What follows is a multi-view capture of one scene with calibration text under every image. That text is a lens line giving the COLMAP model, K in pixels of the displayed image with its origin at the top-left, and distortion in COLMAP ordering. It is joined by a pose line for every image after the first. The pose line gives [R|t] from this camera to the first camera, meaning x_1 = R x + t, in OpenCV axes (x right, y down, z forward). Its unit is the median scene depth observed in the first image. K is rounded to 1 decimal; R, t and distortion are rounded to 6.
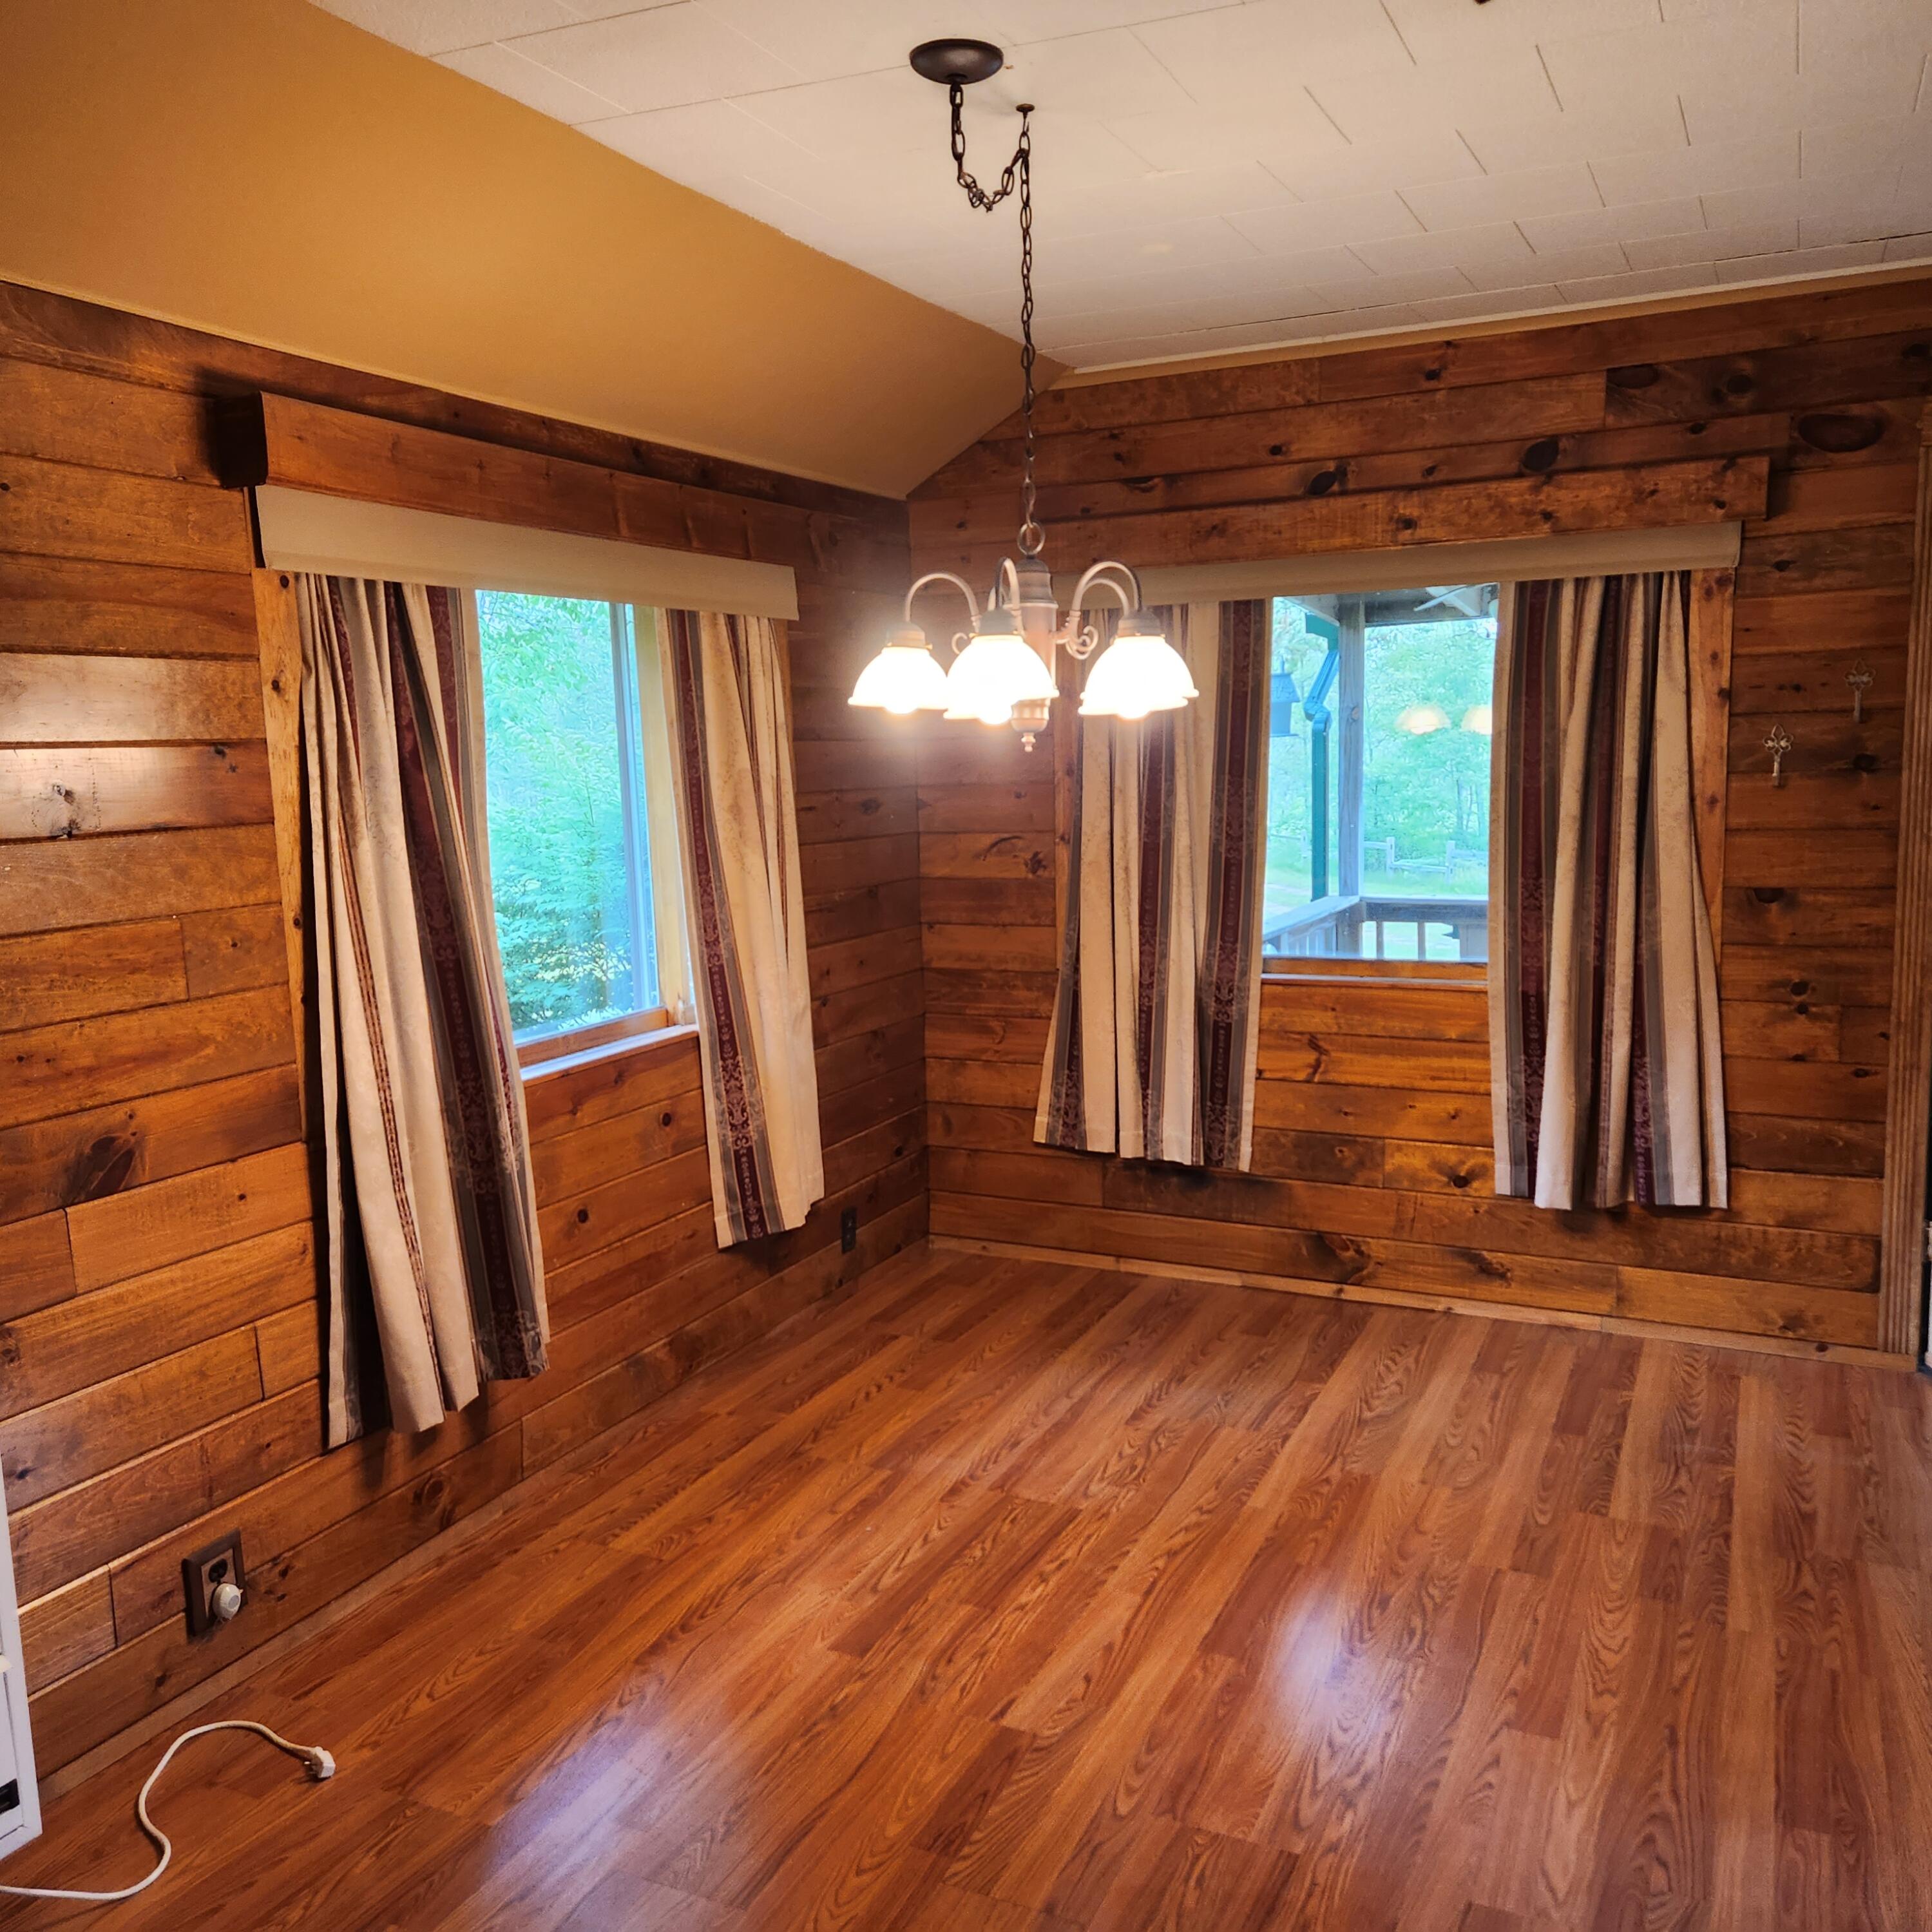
lens RADIAL K [[1725.1, 0, 971.8], [0, 1725.1, 982.7], [0, 0, 1]] dist [0.072815, -0.061390]
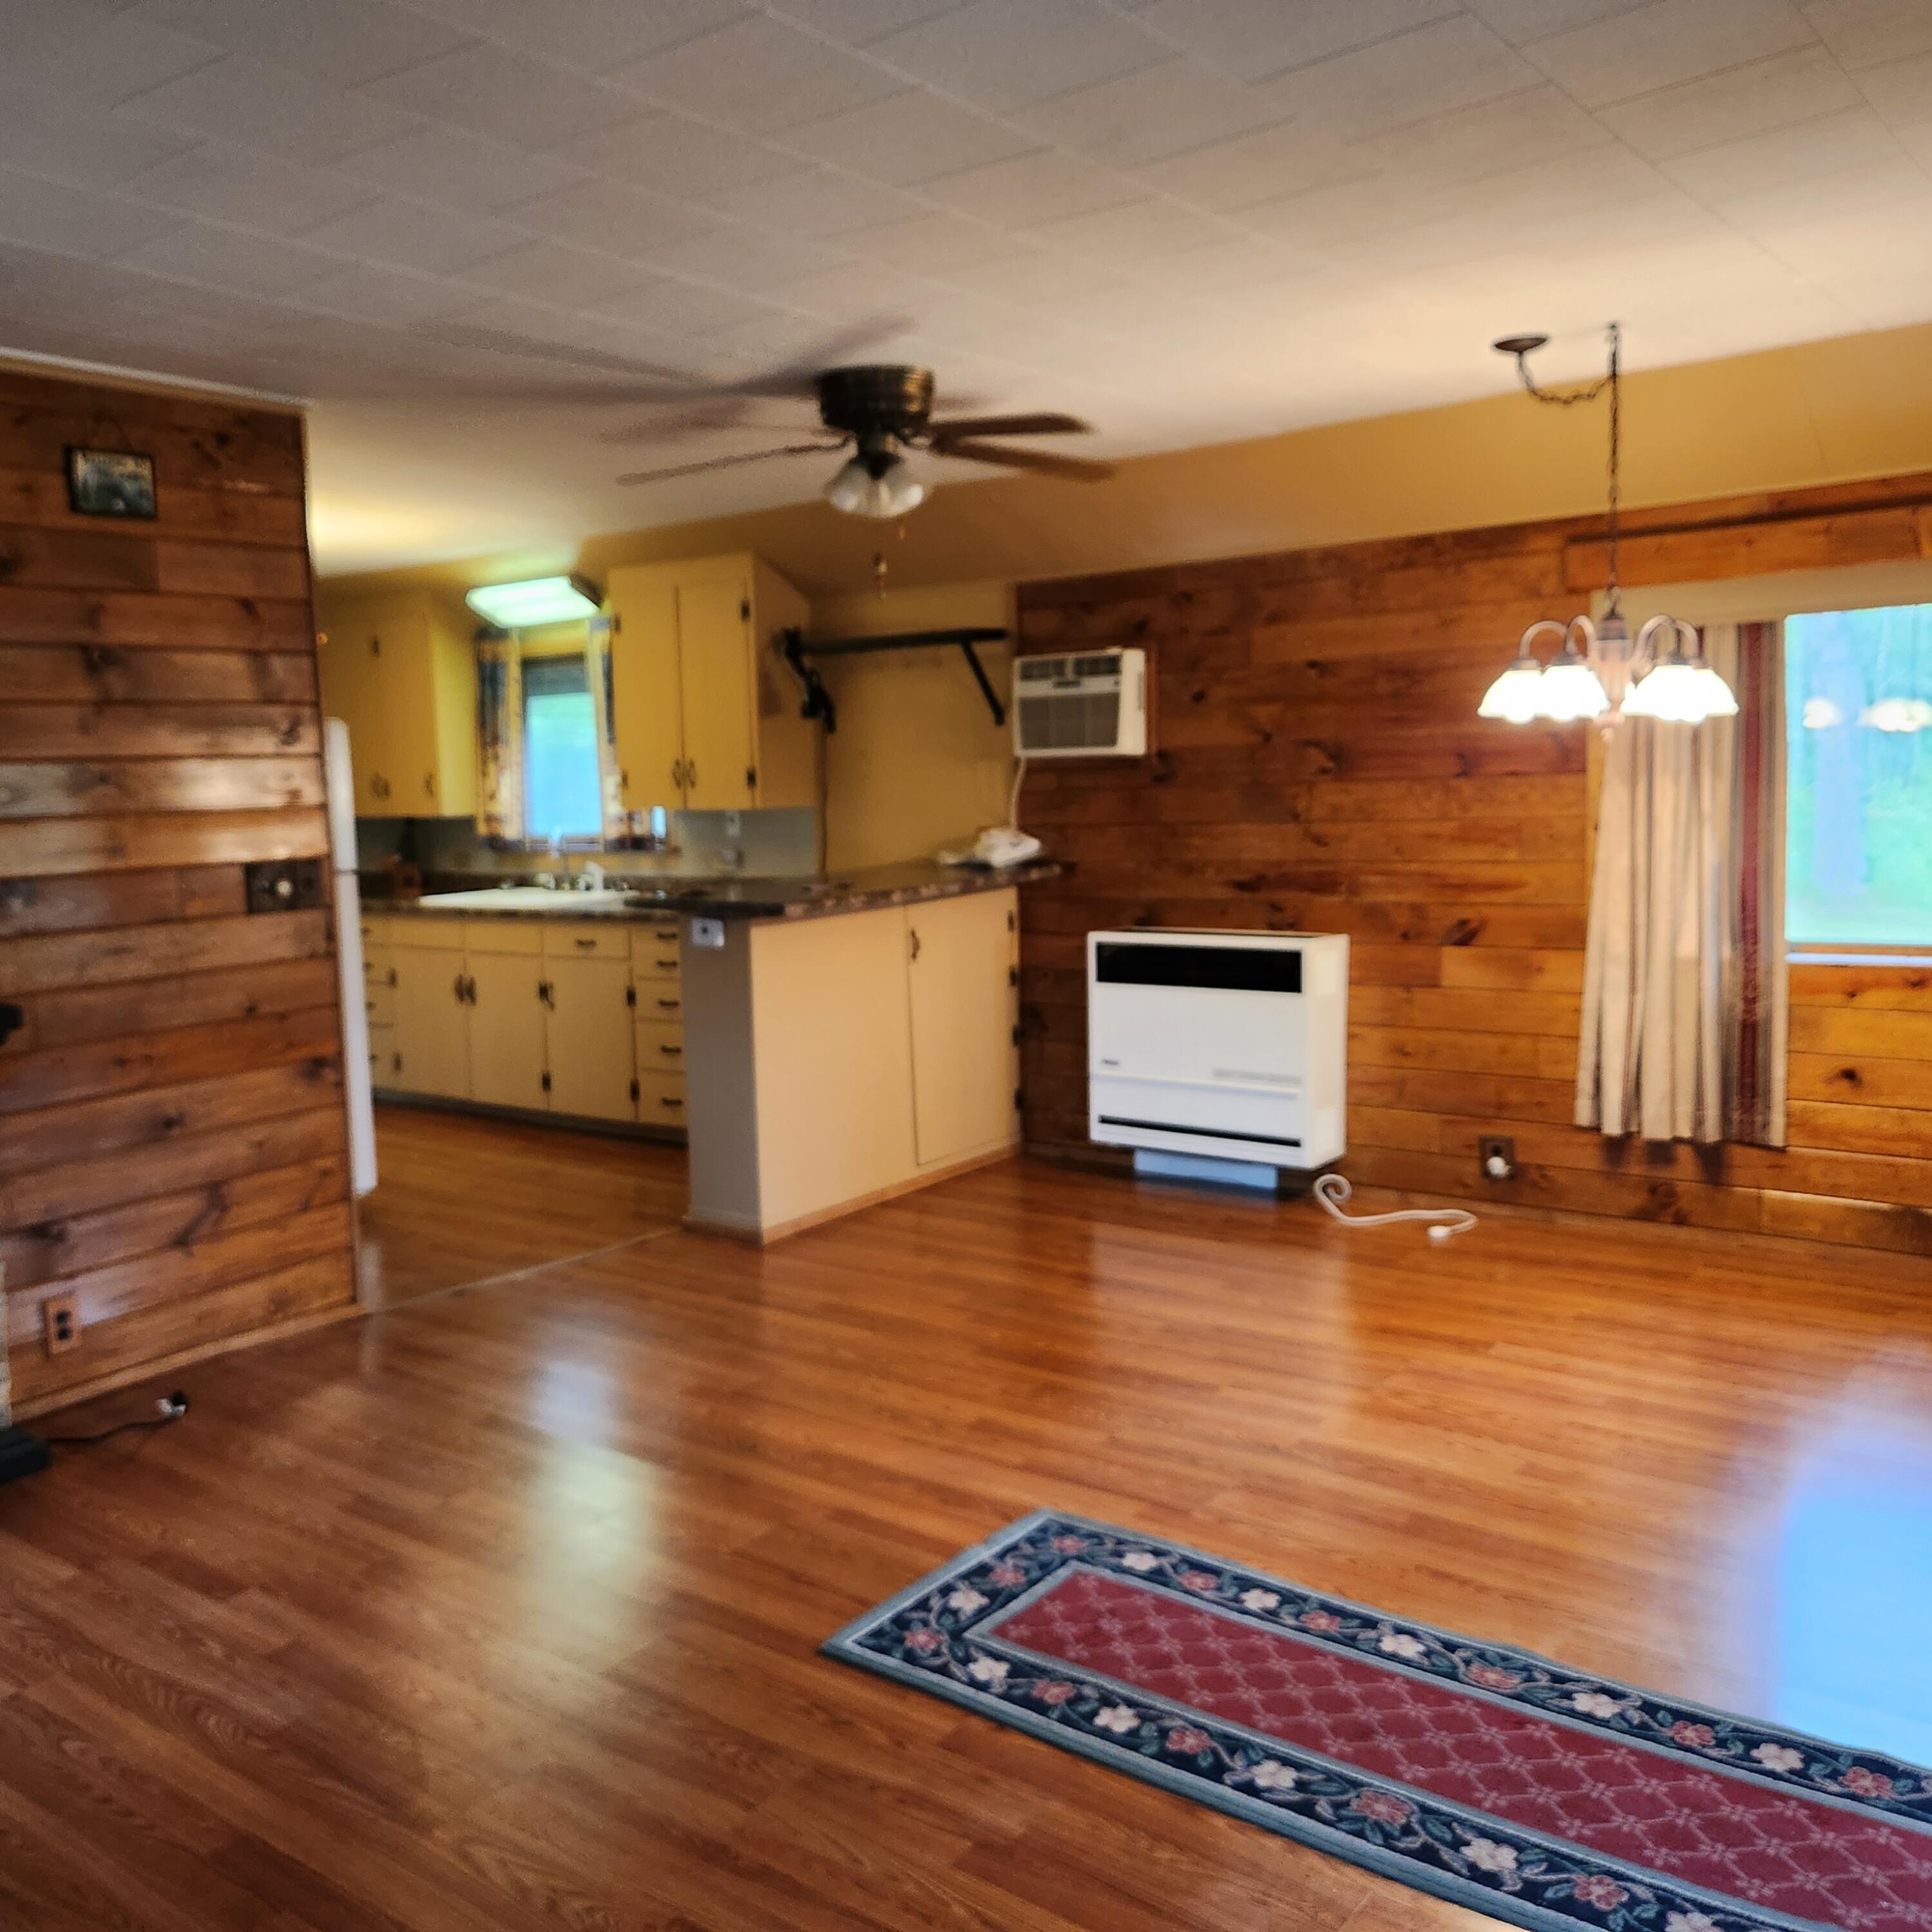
lens RADIAL K [[1725.1, 0, 974.9], [0, 1725.1, 962.4], [0, 0, 1]] dist [0.072815, -0.061390]
pose [[-0.154086, 0.142450, -0.977735, 1.019631], [-0.103379, 0.981797, 0.159334, -0.082010], [0.982634, 0.125628, -0.136555, 0.435772]]
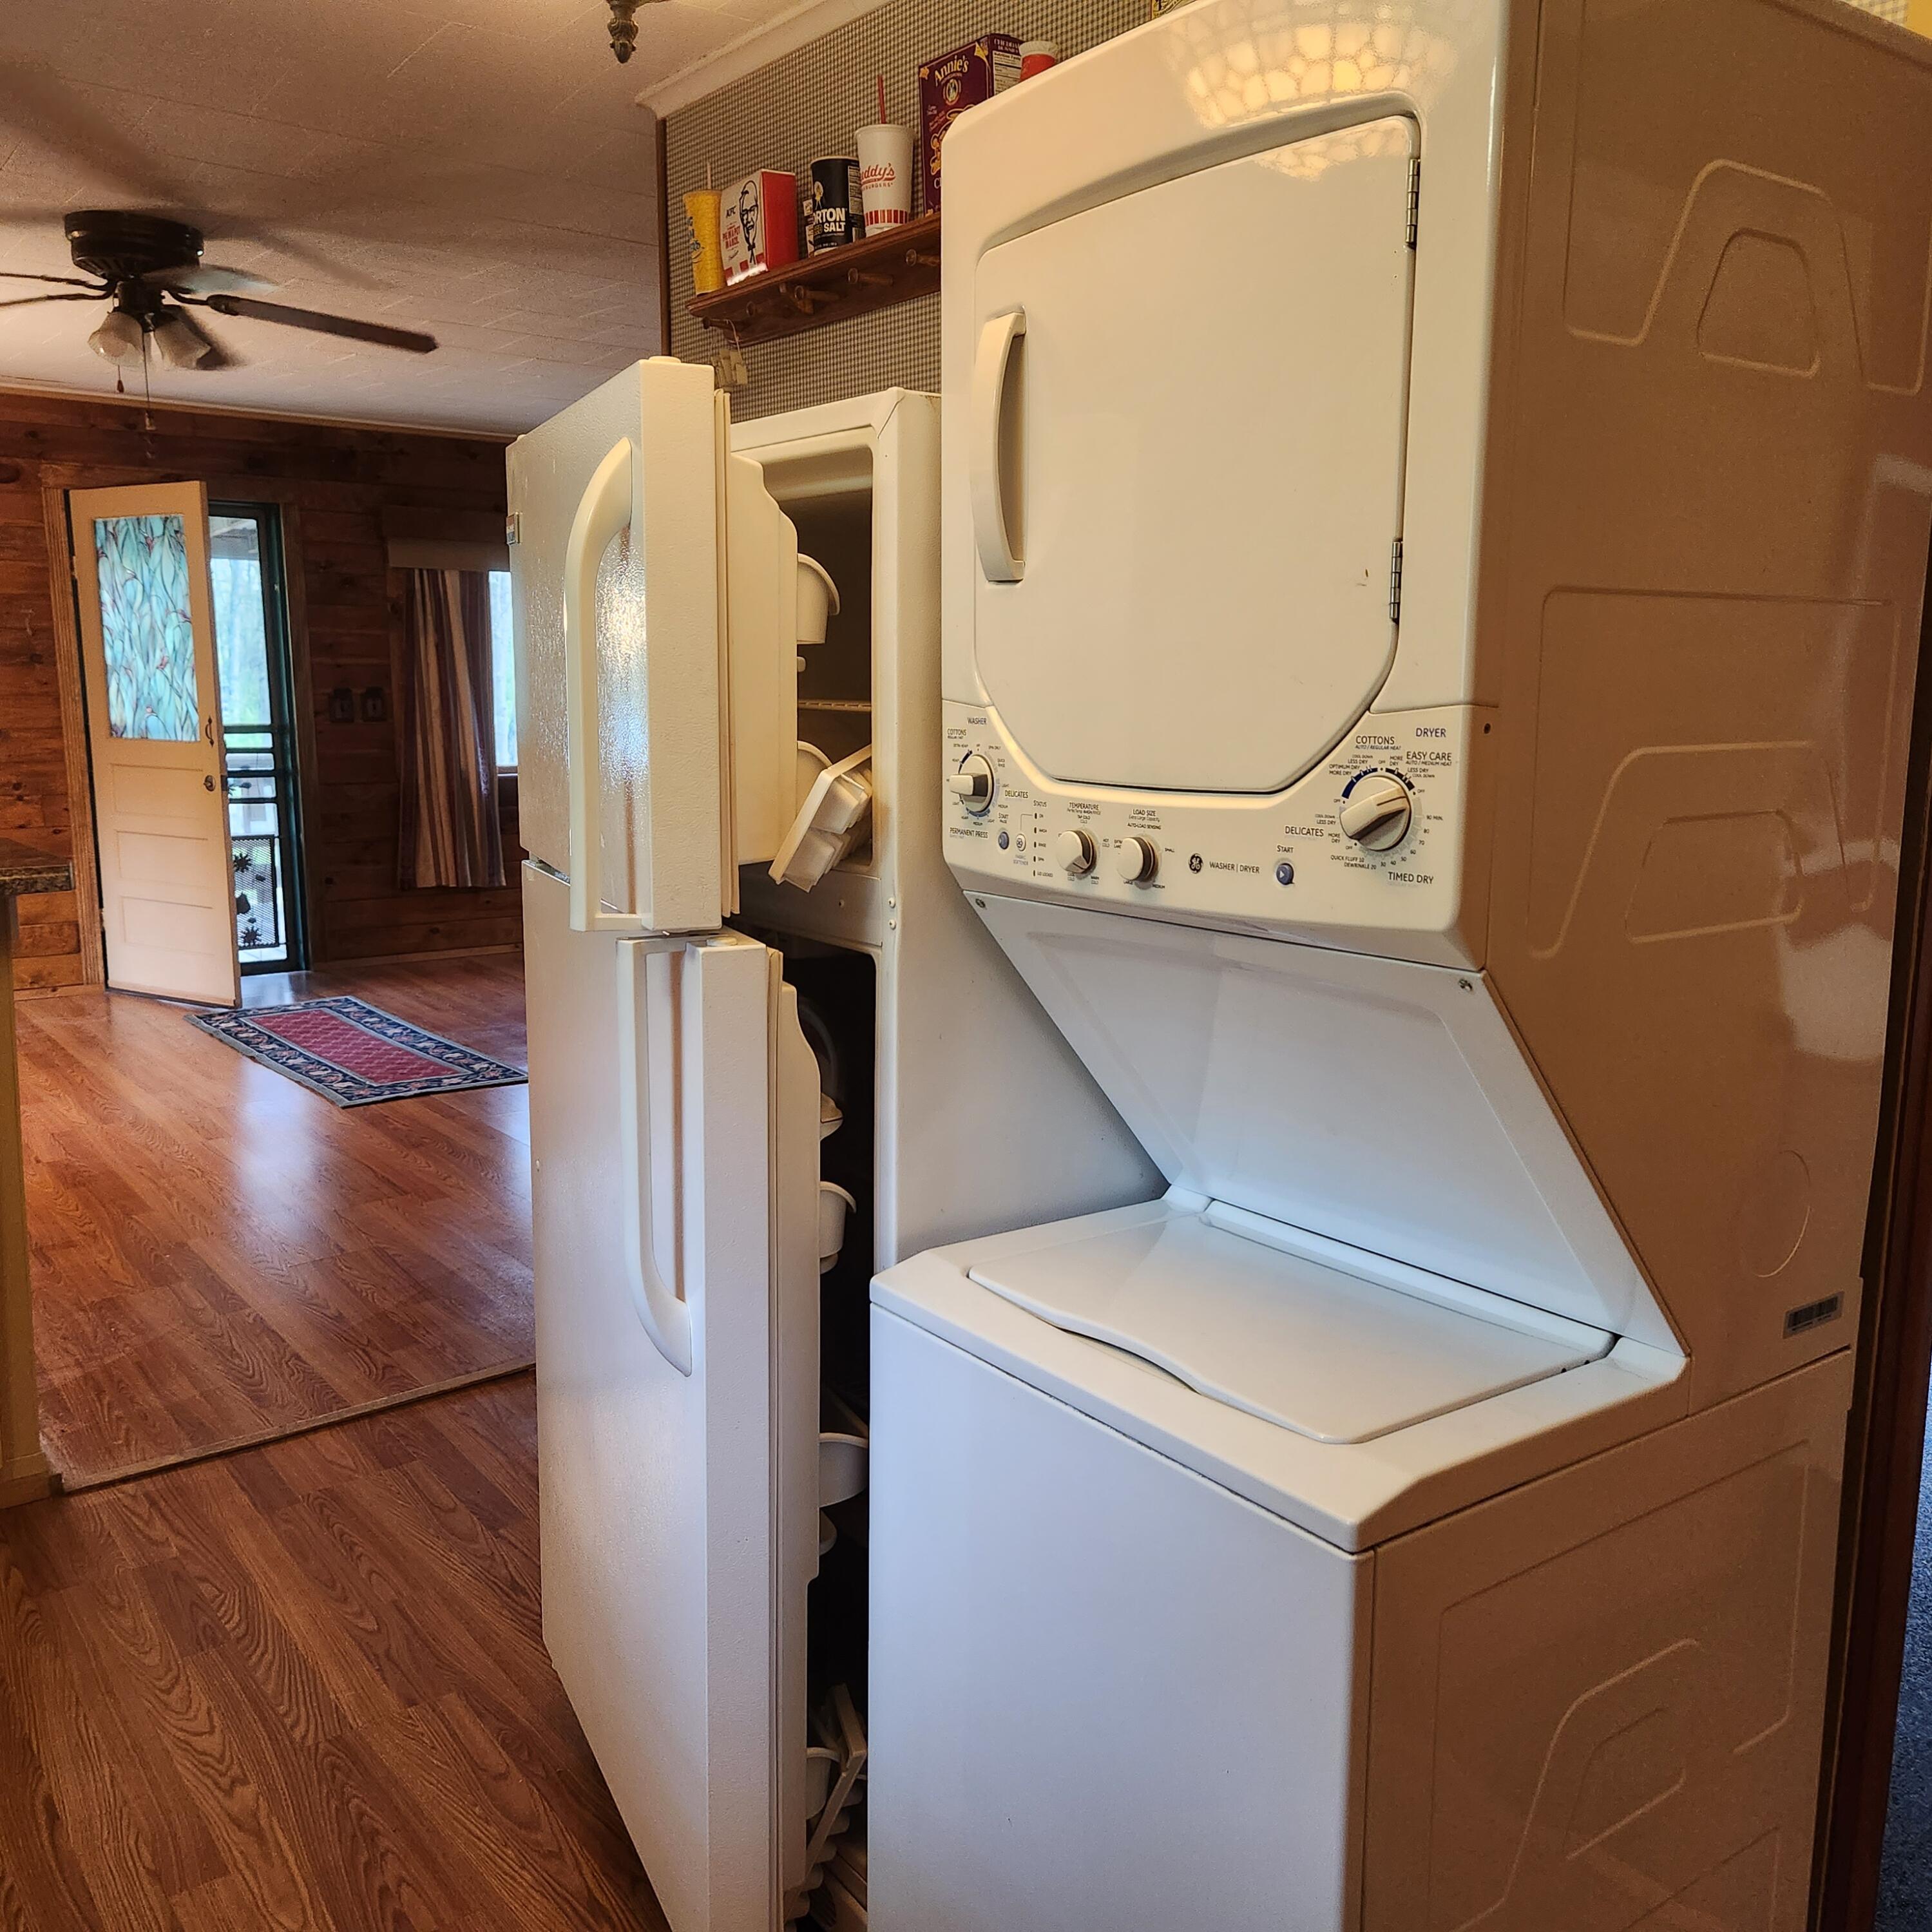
lens RADIAL K [[1725.1, 0, 974.7], [0, 1725.1, 957.6], [0, 0, 1]] dist [0.072815, -0.061390]
pose [[0.411782, -0.121706, 0.903119, -0.744277], [0.101065, 0.991027, 0.087471, 0.116888], [-0.905661, 0.055255, 0.420387, -0.605826]]
